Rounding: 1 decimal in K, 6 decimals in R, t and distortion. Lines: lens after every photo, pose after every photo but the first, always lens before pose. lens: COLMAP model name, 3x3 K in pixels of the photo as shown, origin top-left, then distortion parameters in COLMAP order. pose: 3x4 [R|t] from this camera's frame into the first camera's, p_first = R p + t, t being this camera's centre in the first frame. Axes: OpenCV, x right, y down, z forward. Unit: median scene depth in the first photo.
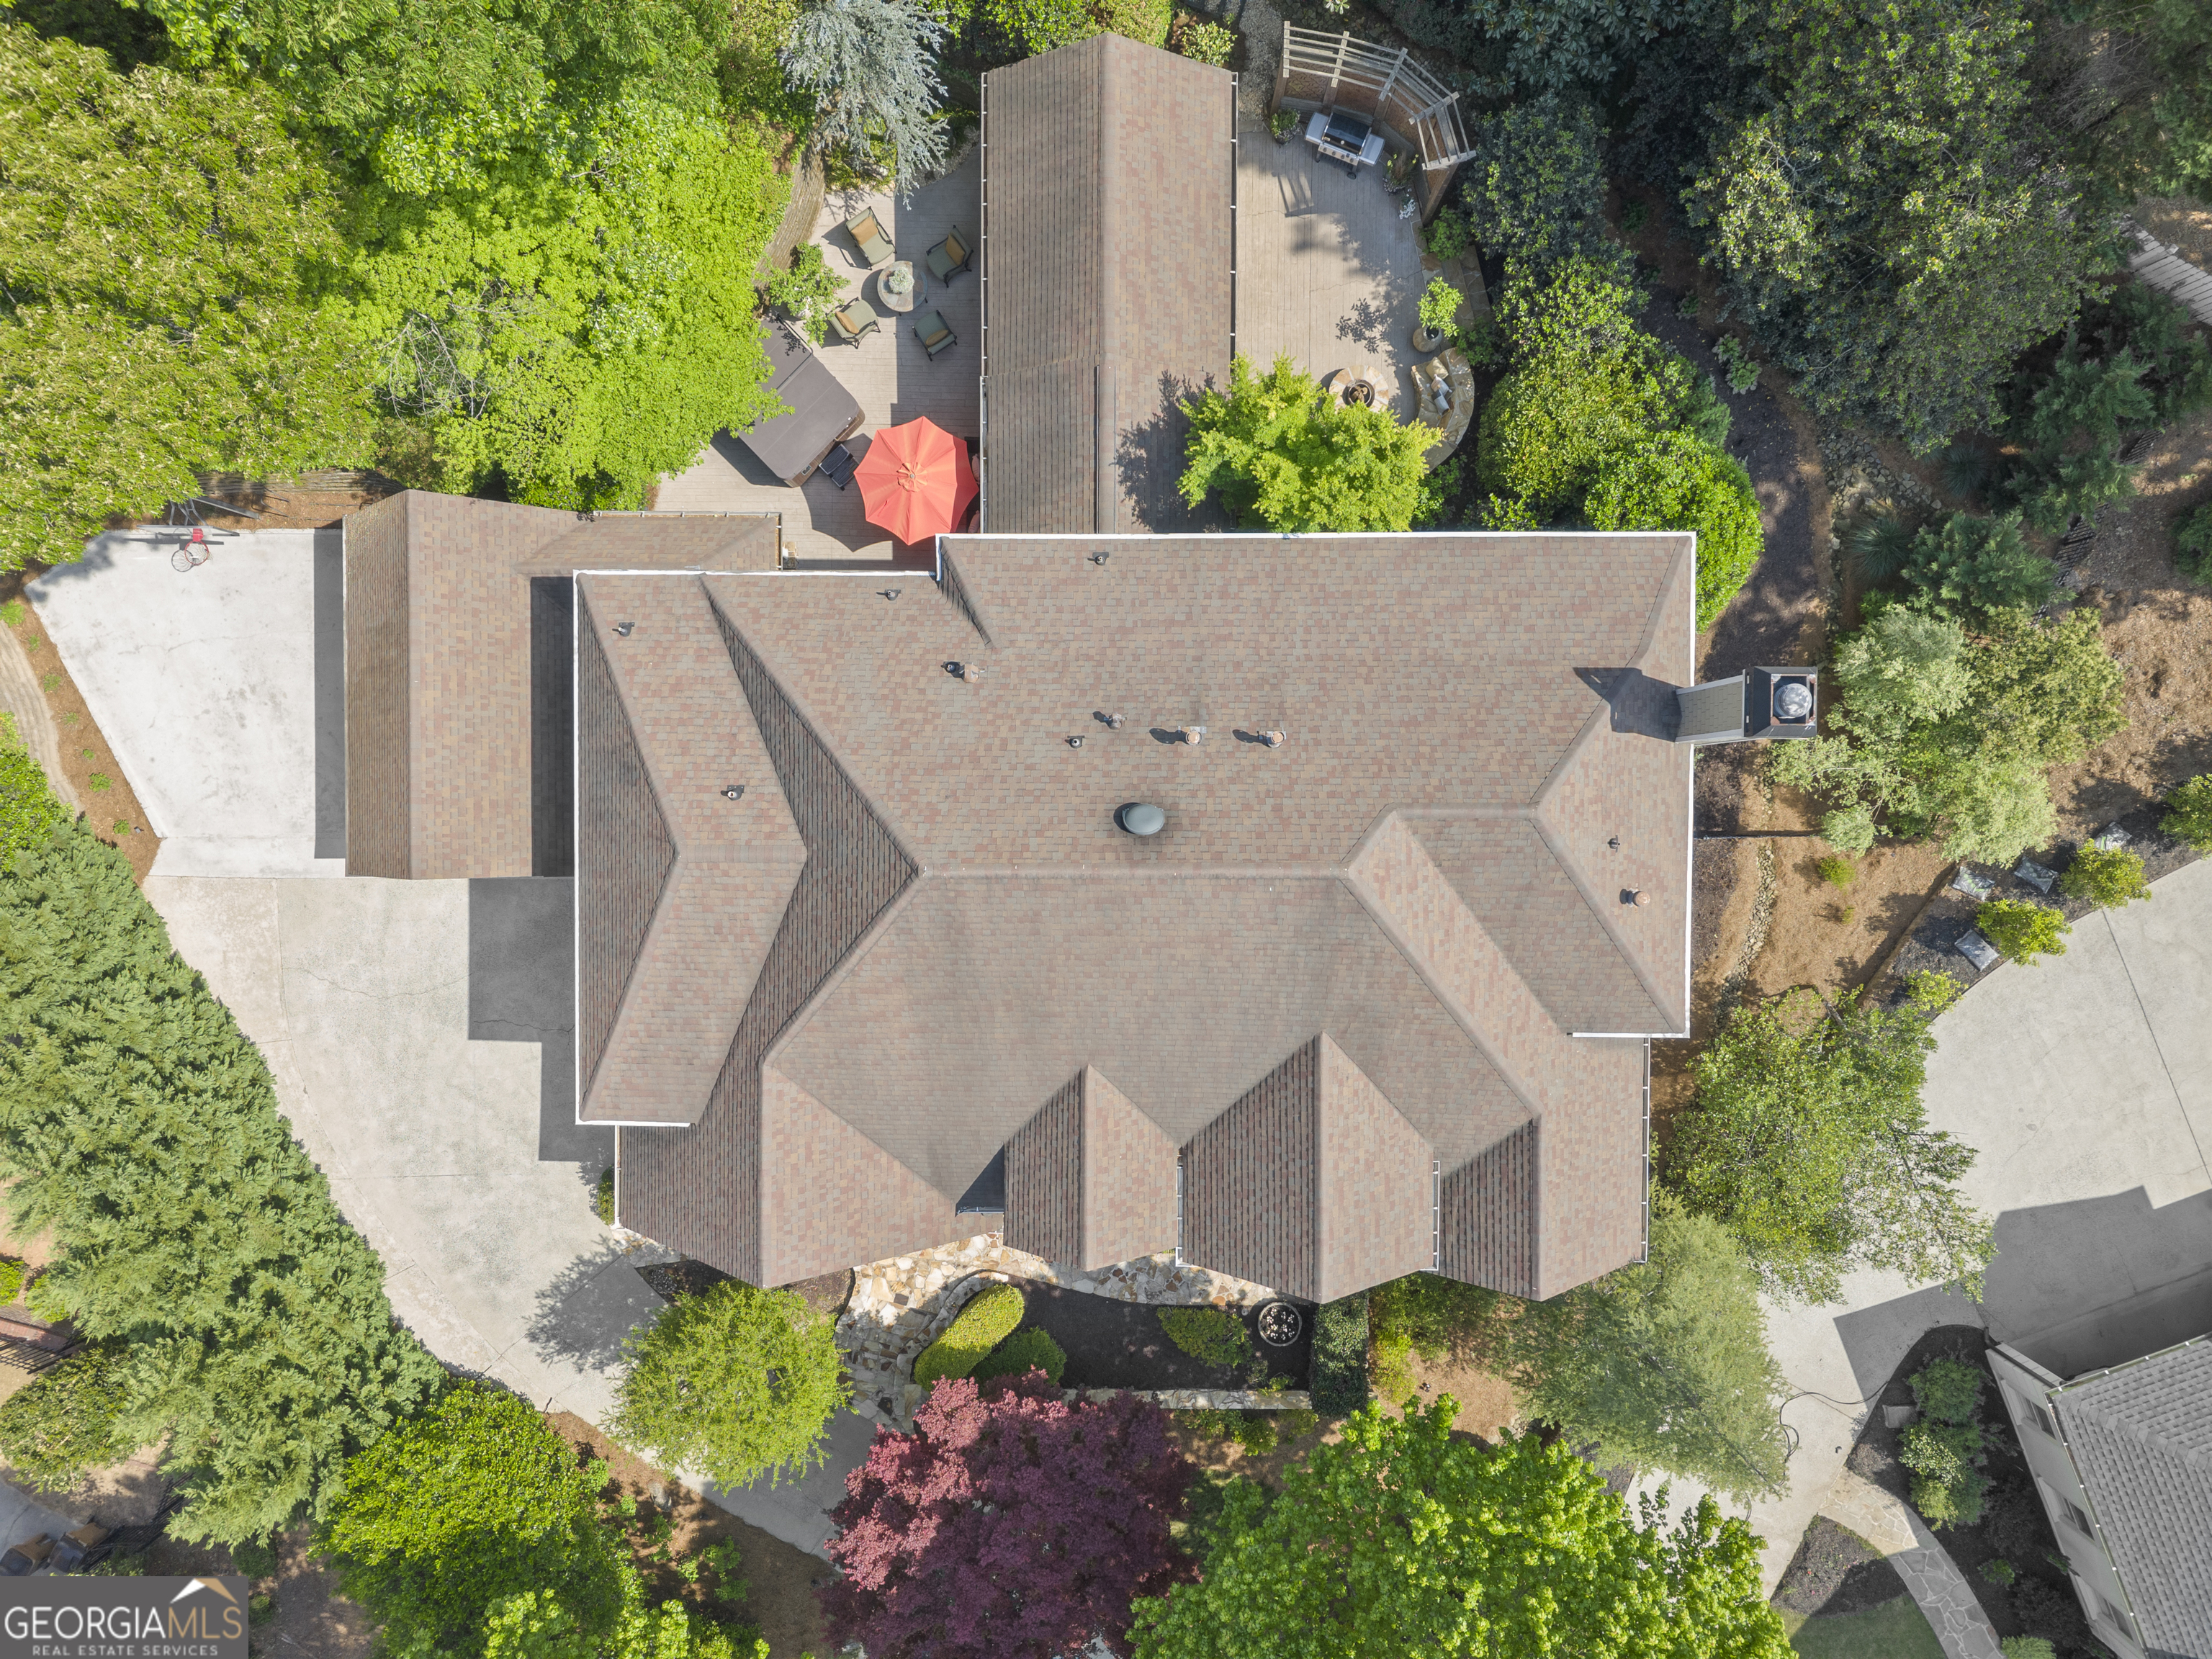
lens RADIAL K [[1500.5, 0, 1108.7], [0, 1500.5, 820.1], [0, 0, 1]] dist [-0.001186, 0.001731]
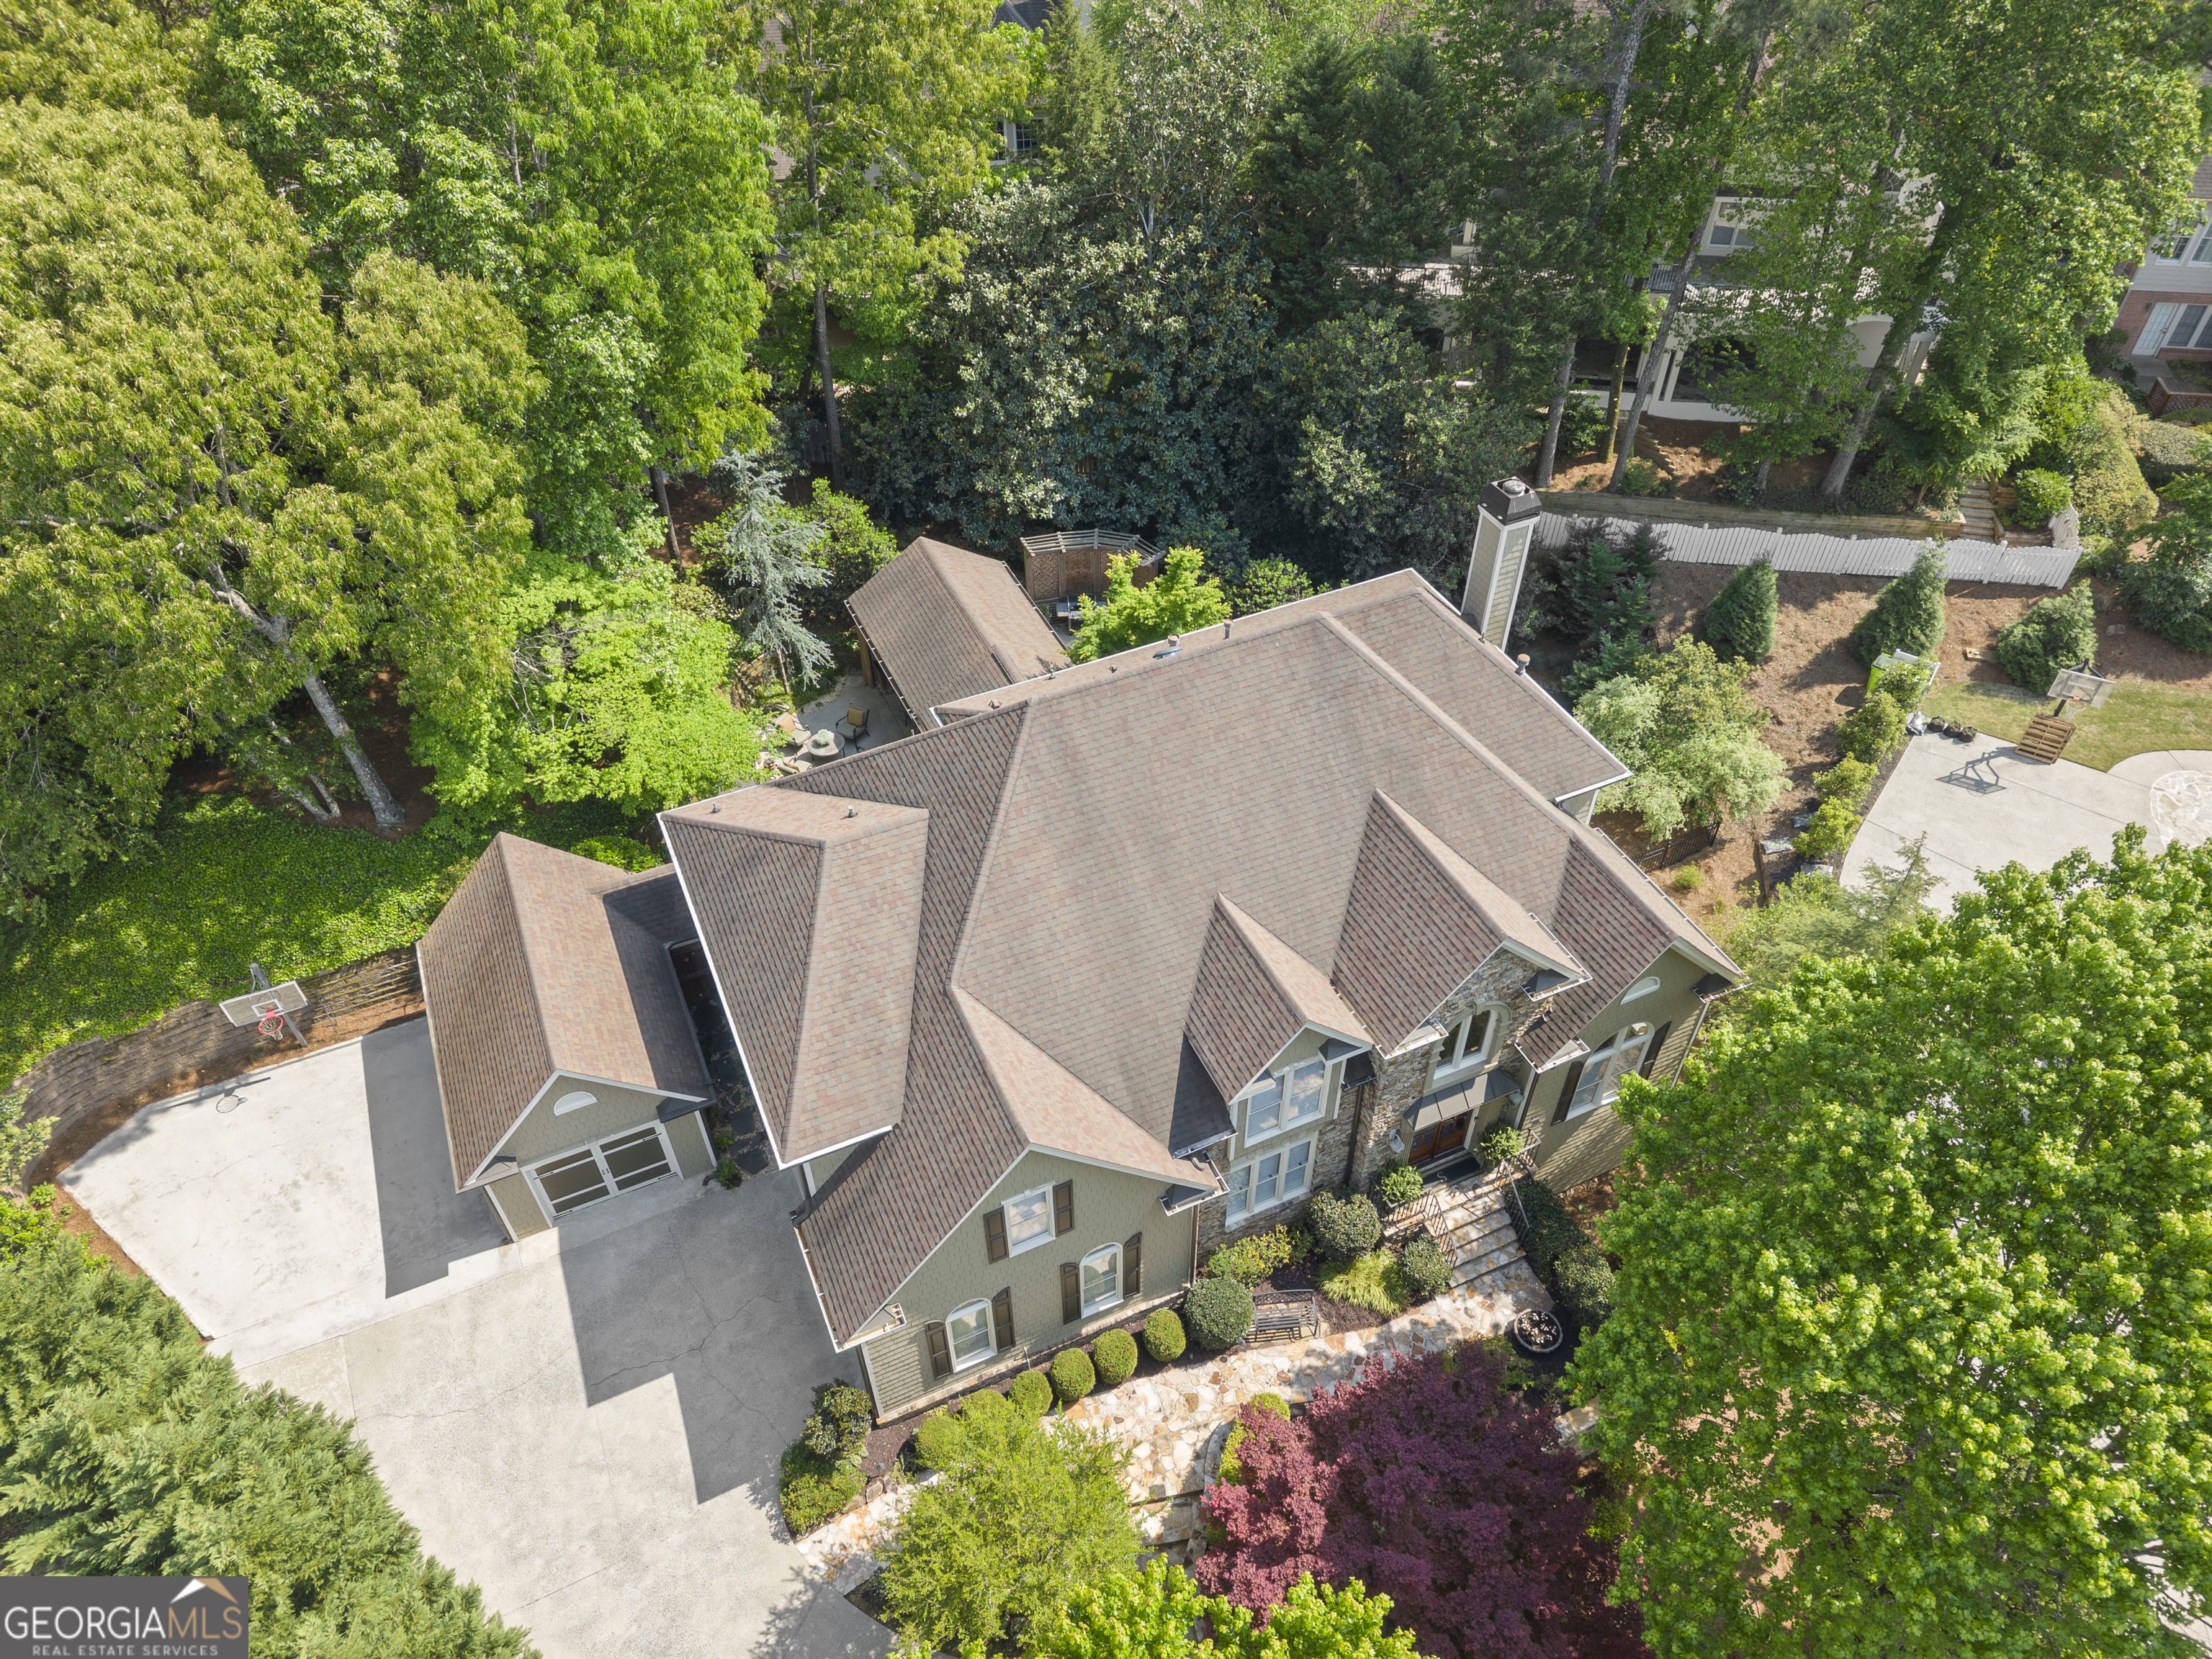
lens RADIAL K [[1500.5, 0, 1108.7], [0, 1500.5, 820.1], [0, 0, 1]] dist [-0.001186, 0.001731]
pose [[0.908318, -0.275706, 0.314556, -0.333966], [0.418244, 0.608625, -0.674276, 0.665942], [-0.005544, 0.744018, 0.668137, 0.151943]]
